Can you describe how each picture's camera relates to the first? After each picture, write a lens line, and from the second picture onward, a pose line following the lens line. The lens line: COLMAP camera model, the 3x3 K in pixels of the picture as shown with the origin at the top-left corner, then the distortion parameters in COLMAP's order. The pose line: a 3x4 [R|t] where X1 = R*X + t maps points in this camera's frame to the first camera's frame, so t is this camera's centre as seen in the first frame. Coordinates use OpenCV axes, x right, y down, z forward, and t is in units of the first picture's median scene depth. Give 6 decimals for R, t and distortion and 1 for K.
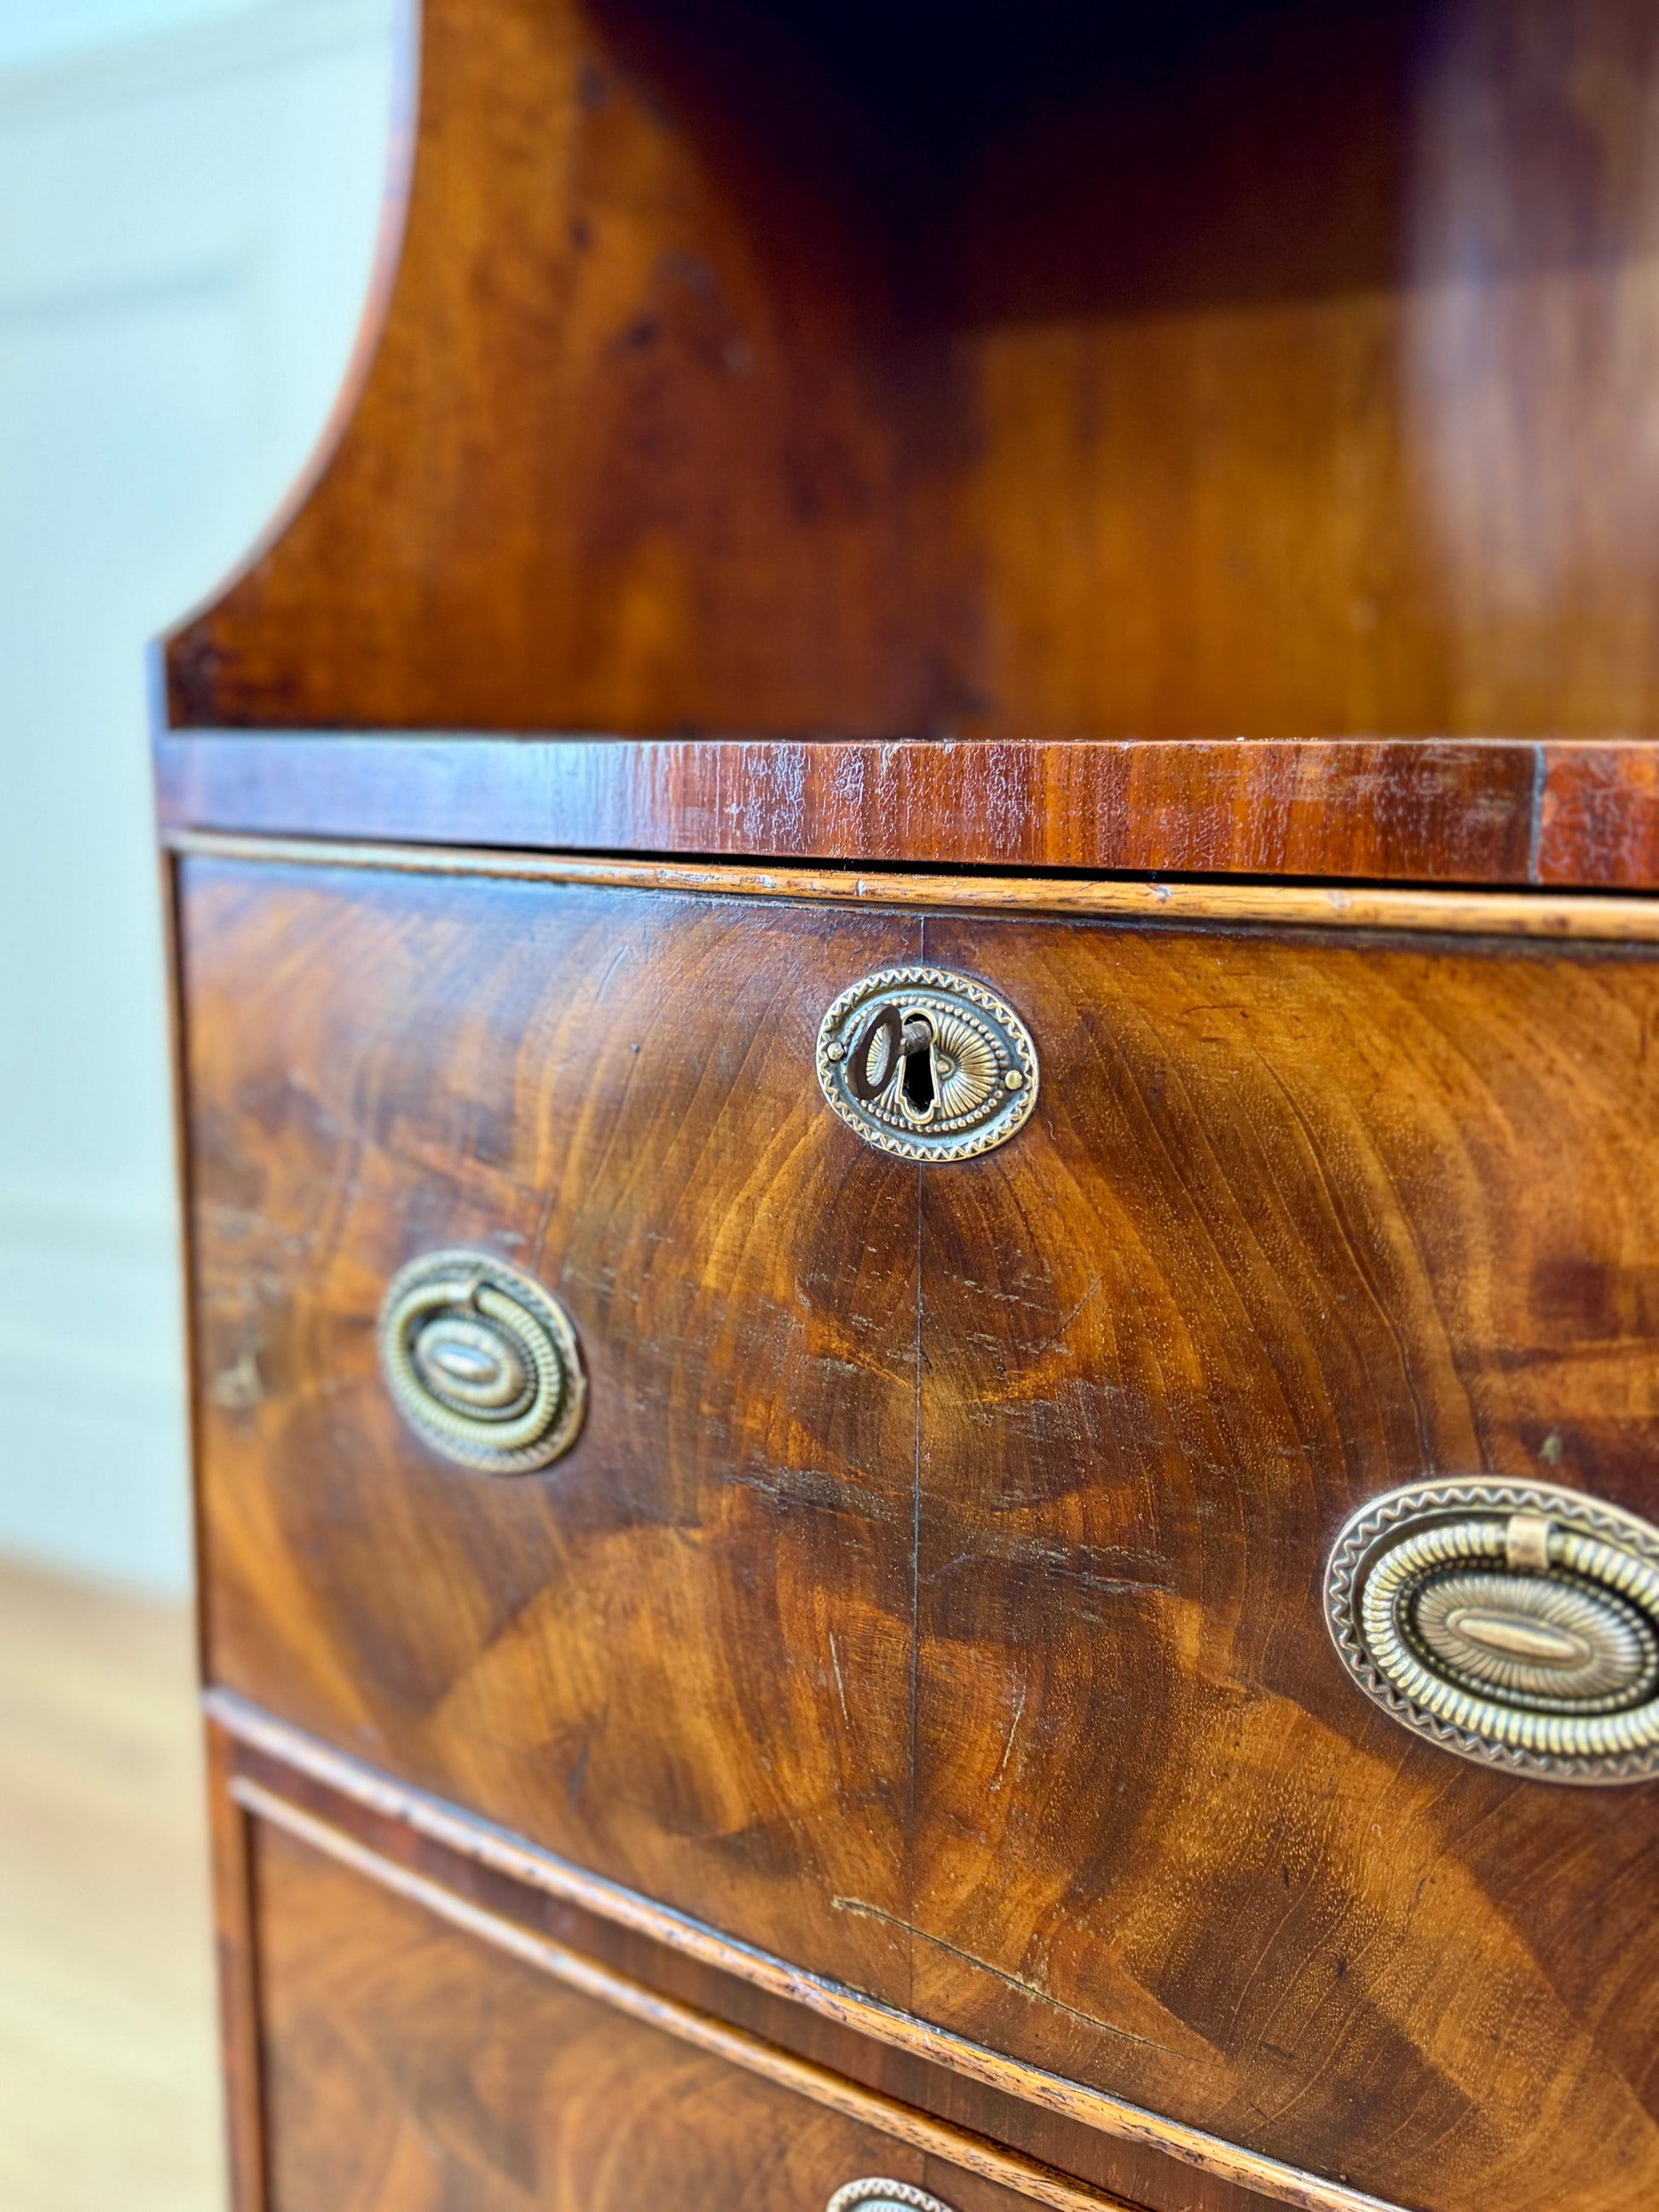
lens RADIAL K [[2177.5, 0, 819.9], [0, 2177.5, 1074.1], [0, 0, 1]] dist [0.179767, -0.744834]
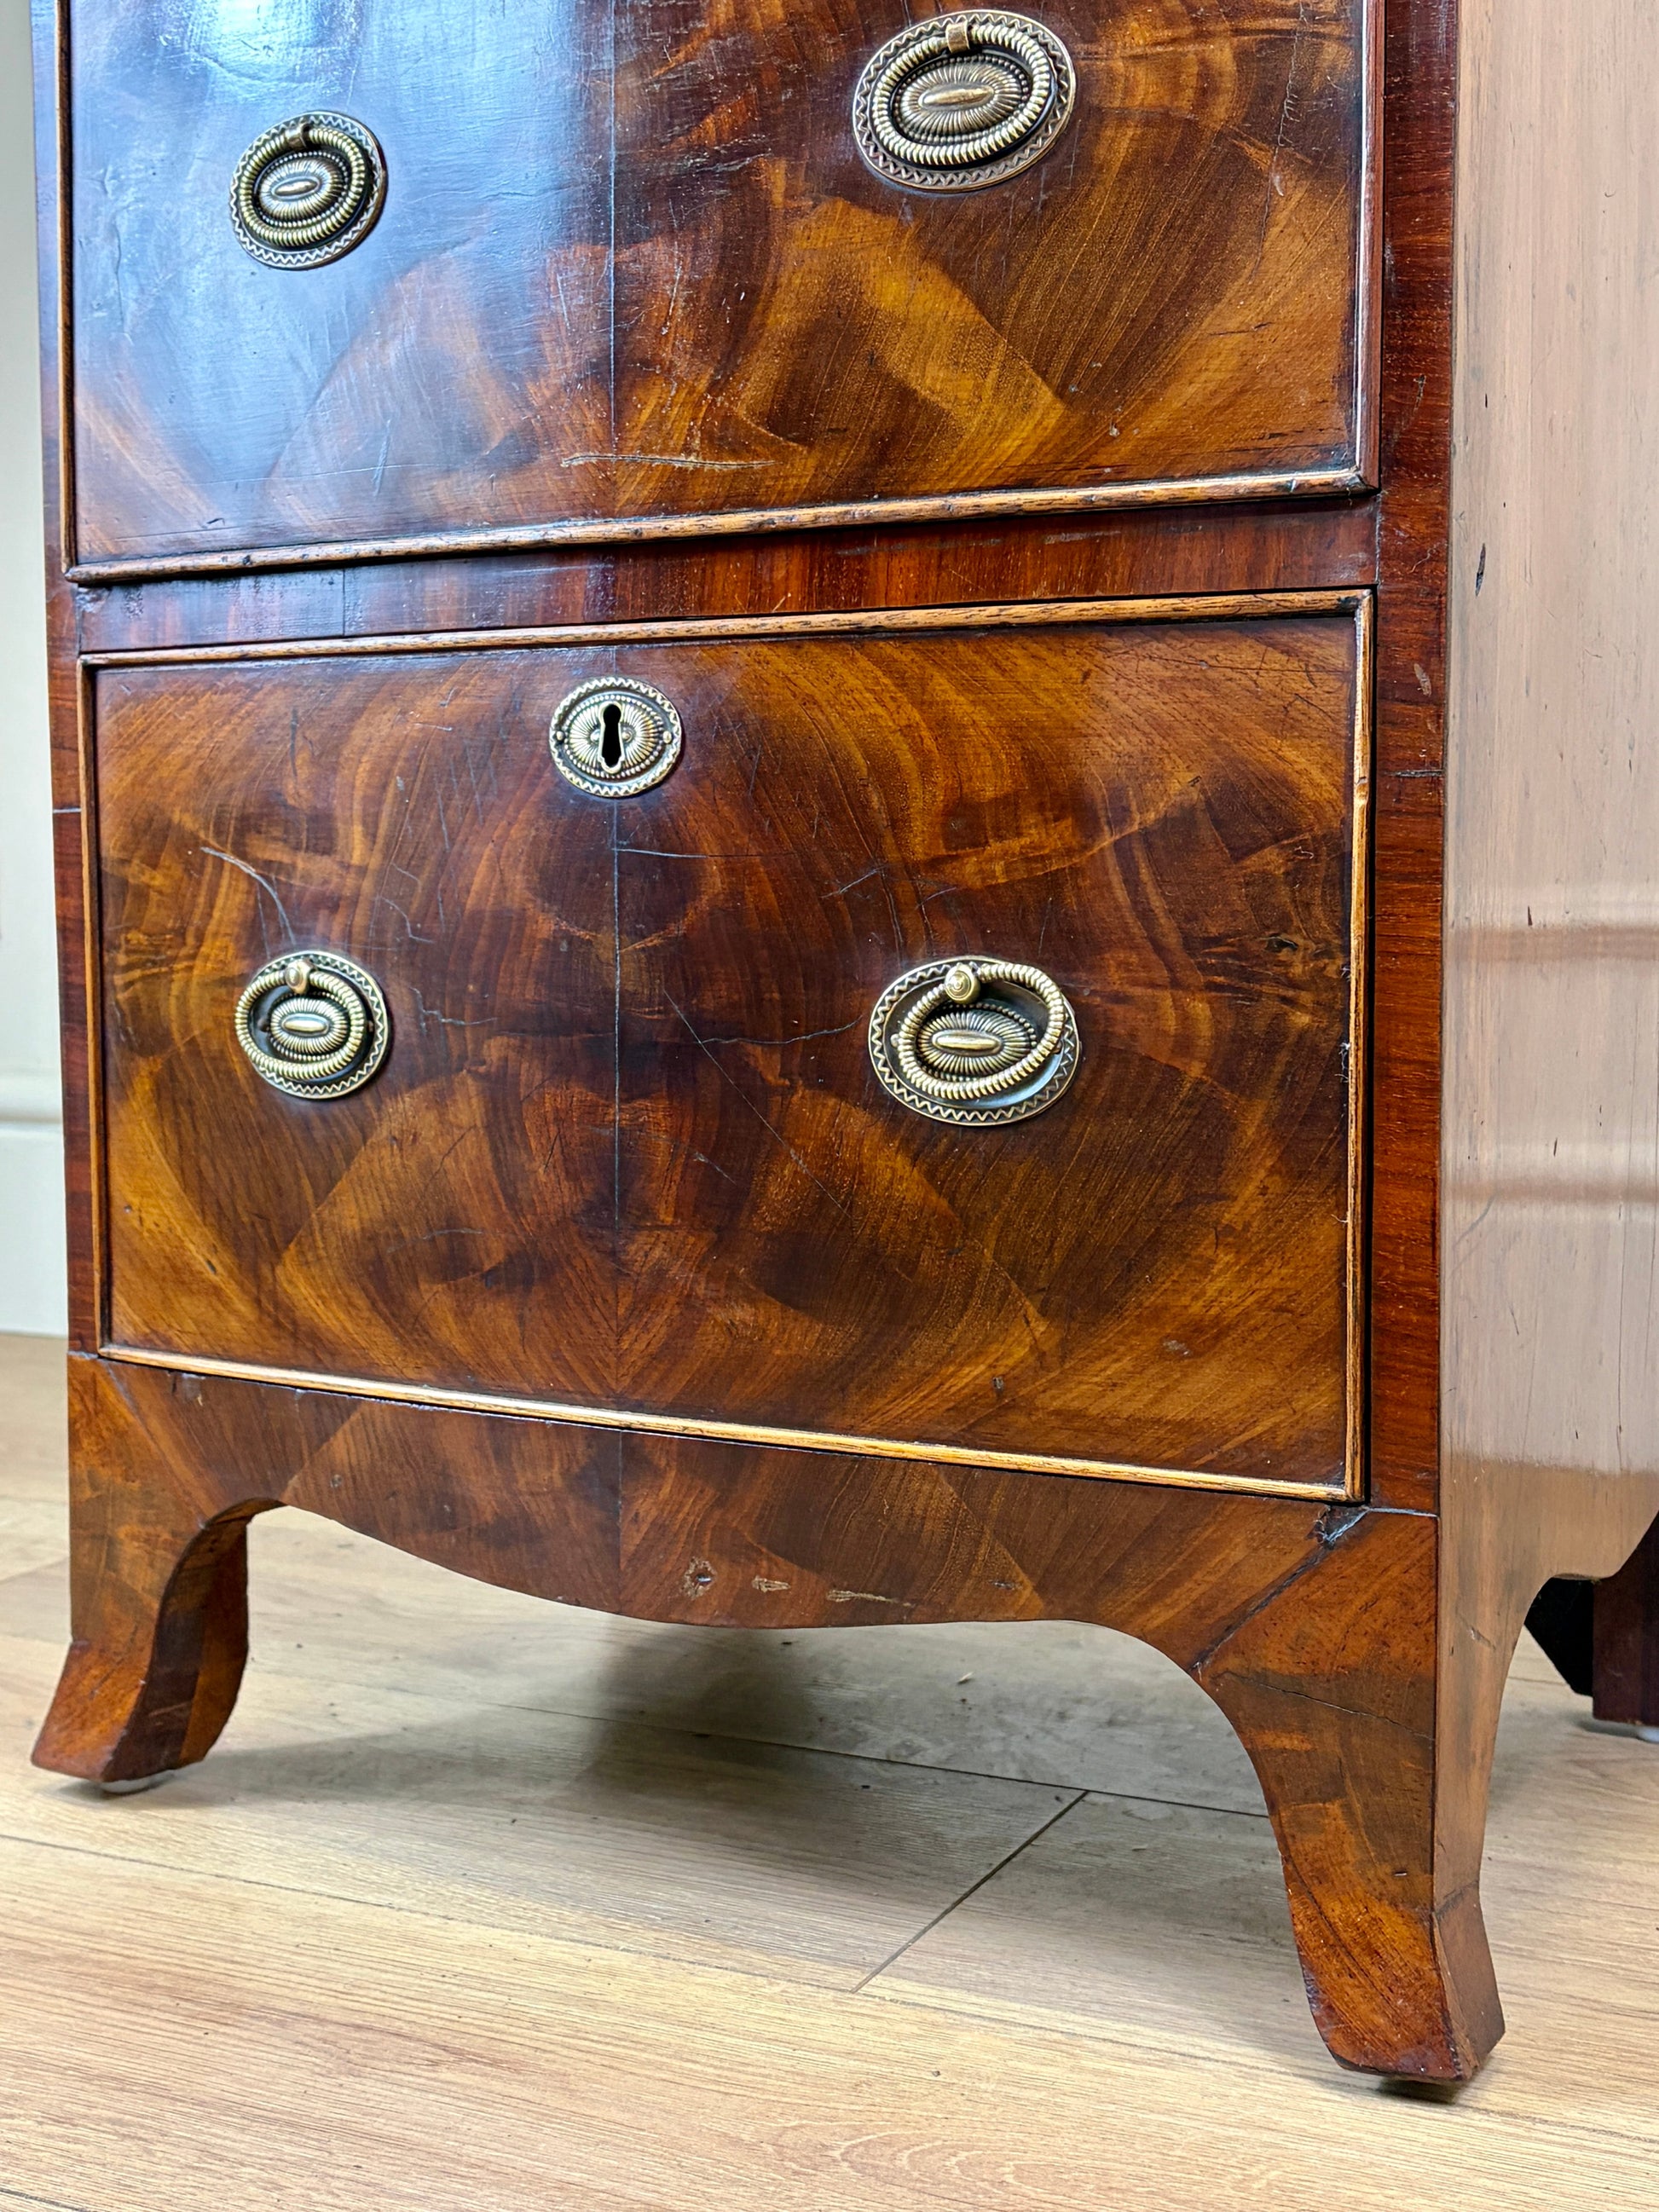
lens RADIAL K [[2827.2, 0, 820.8], [0, 2827.2, 1115.2], [0, 0, 1]] dist [0.241270, -0.949039]
pose [[0.993613, -0.011103, 0.112294, -0.044196], [0.018565, 0.997672, -0.065623, 1.018208], [-0.111304, 0.067288, 0.991506, -1.002939]]
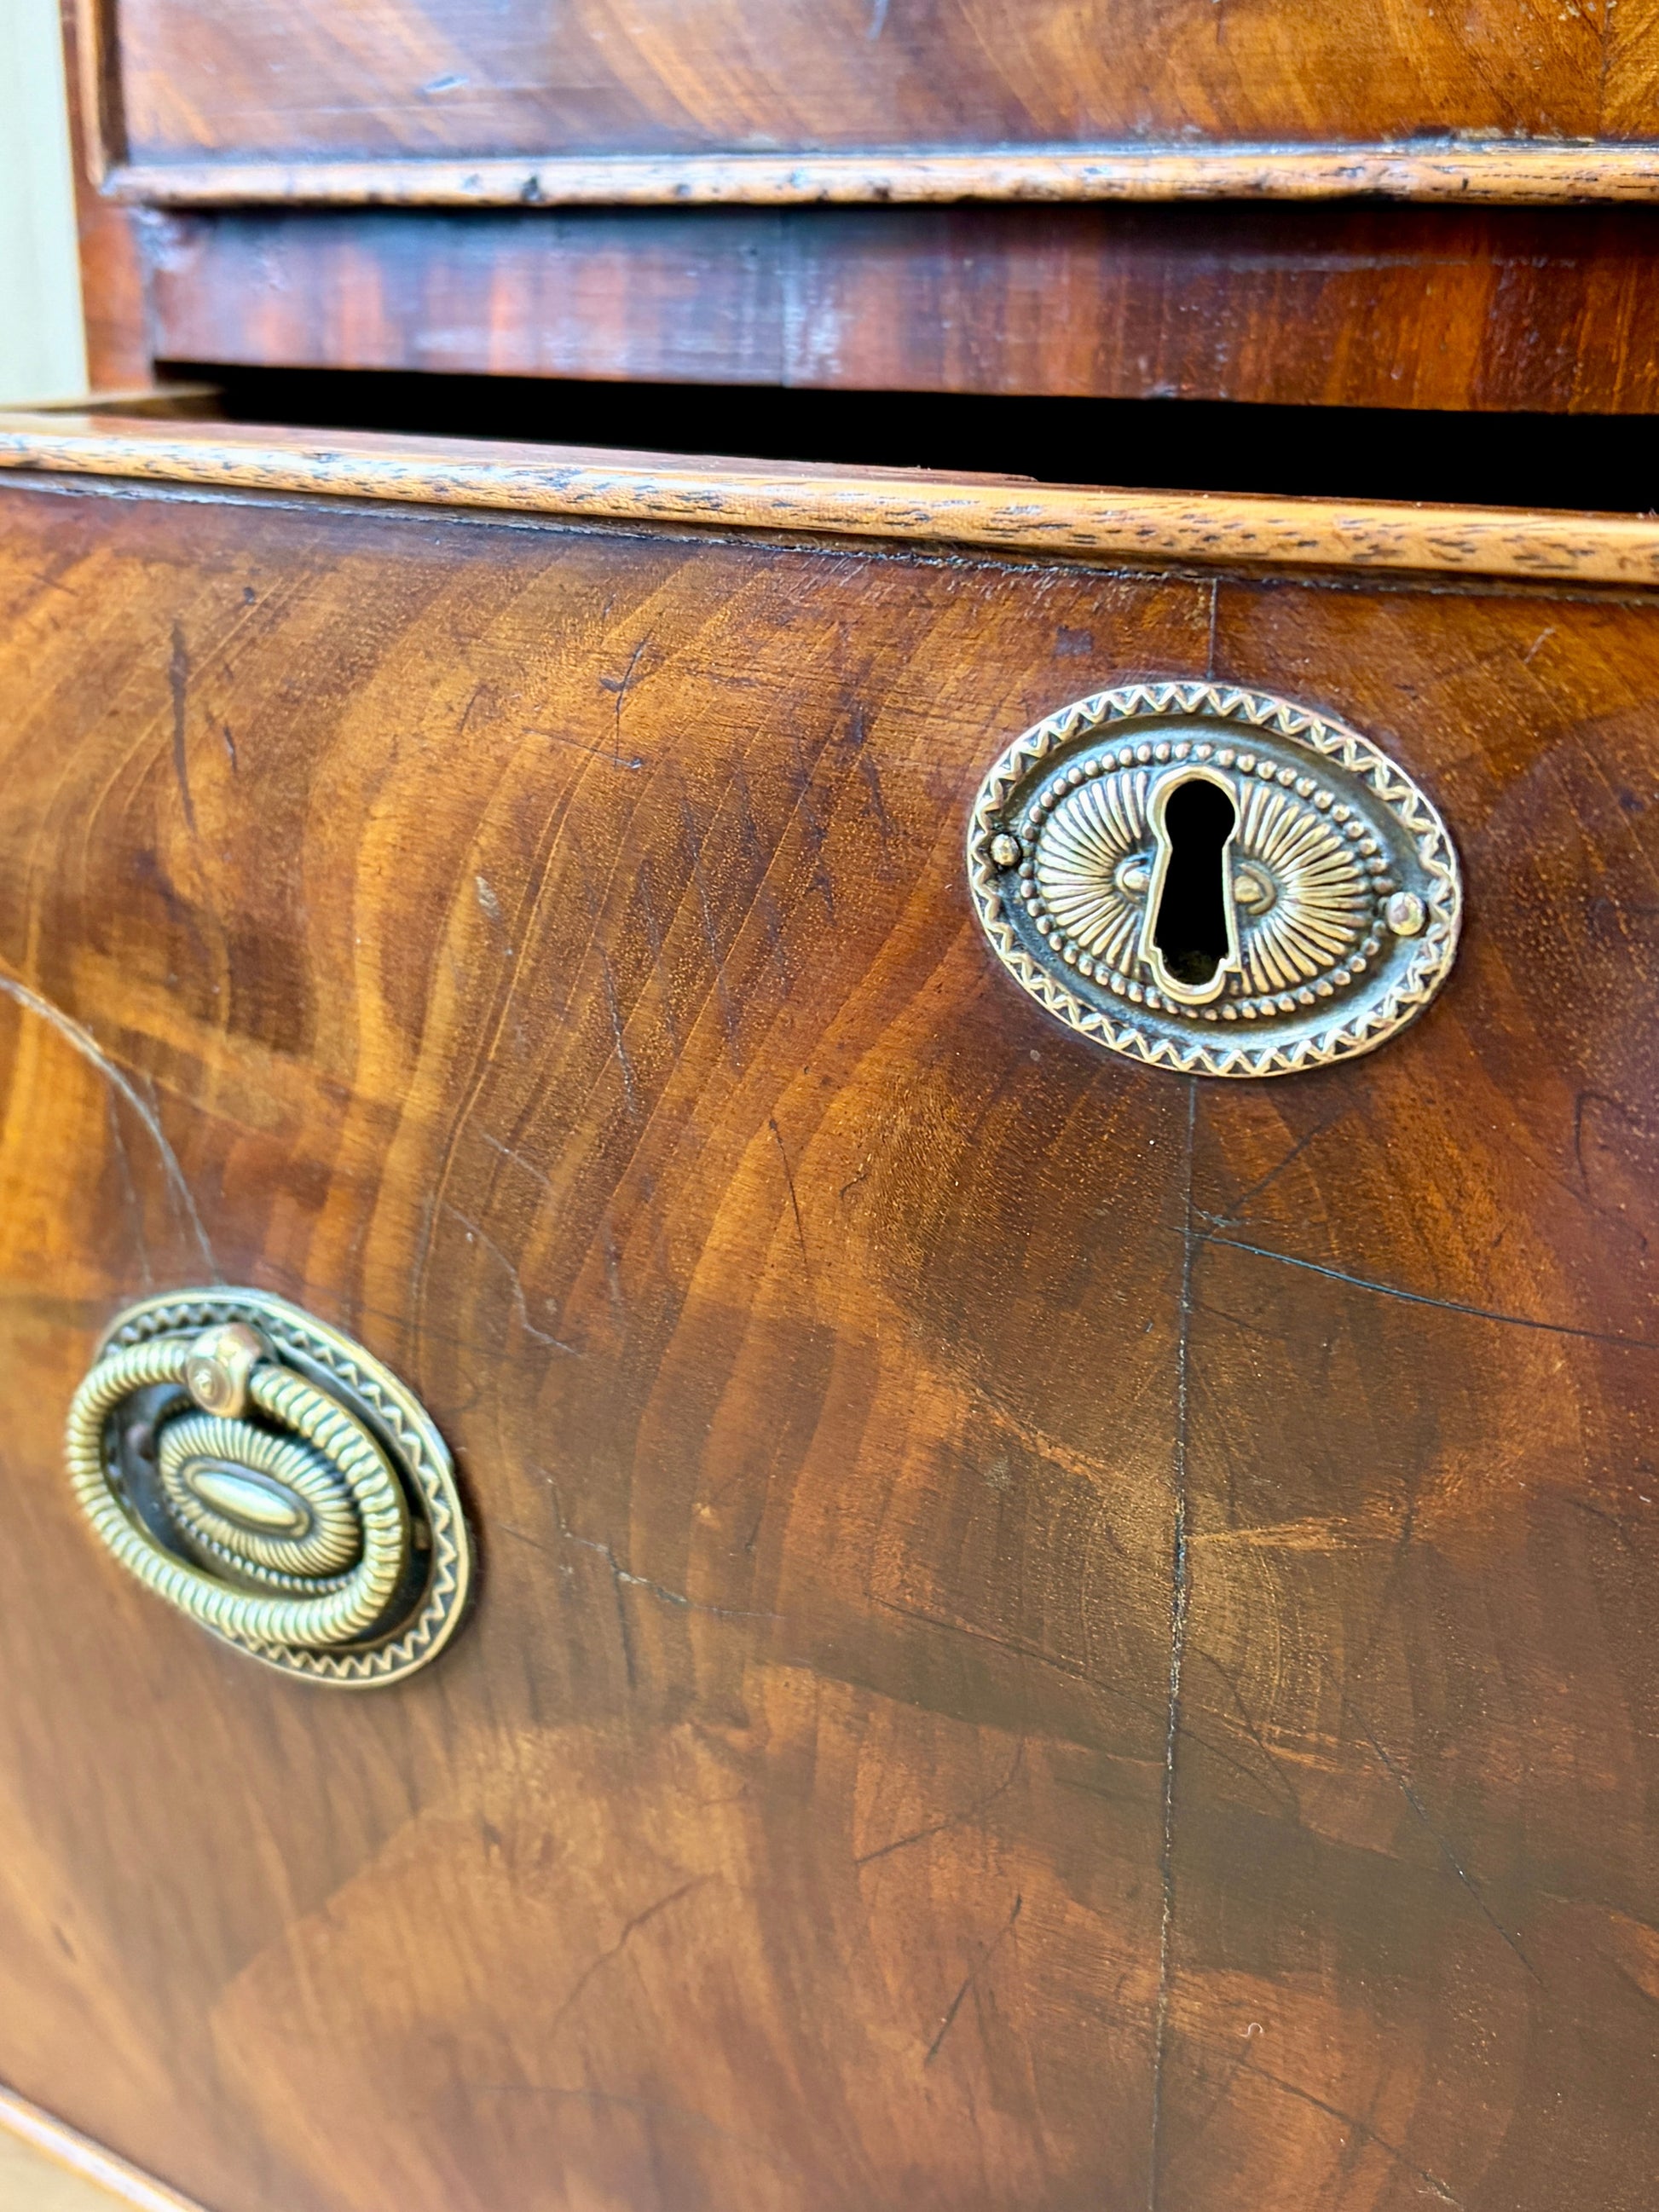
lens RADIAL K [[2865.4, 0, 835.1], [0, 2865.4, 1110.2], [0, 0, 1]] dist [0.240711, -1.038384]
pose [[0.996775, -0.029861, 0.074481, -0.084668], [0.017935, 0.987605, 0.155929, 0.547671], [-0.078214, -0.154091, 0.984956, 0.458158]]
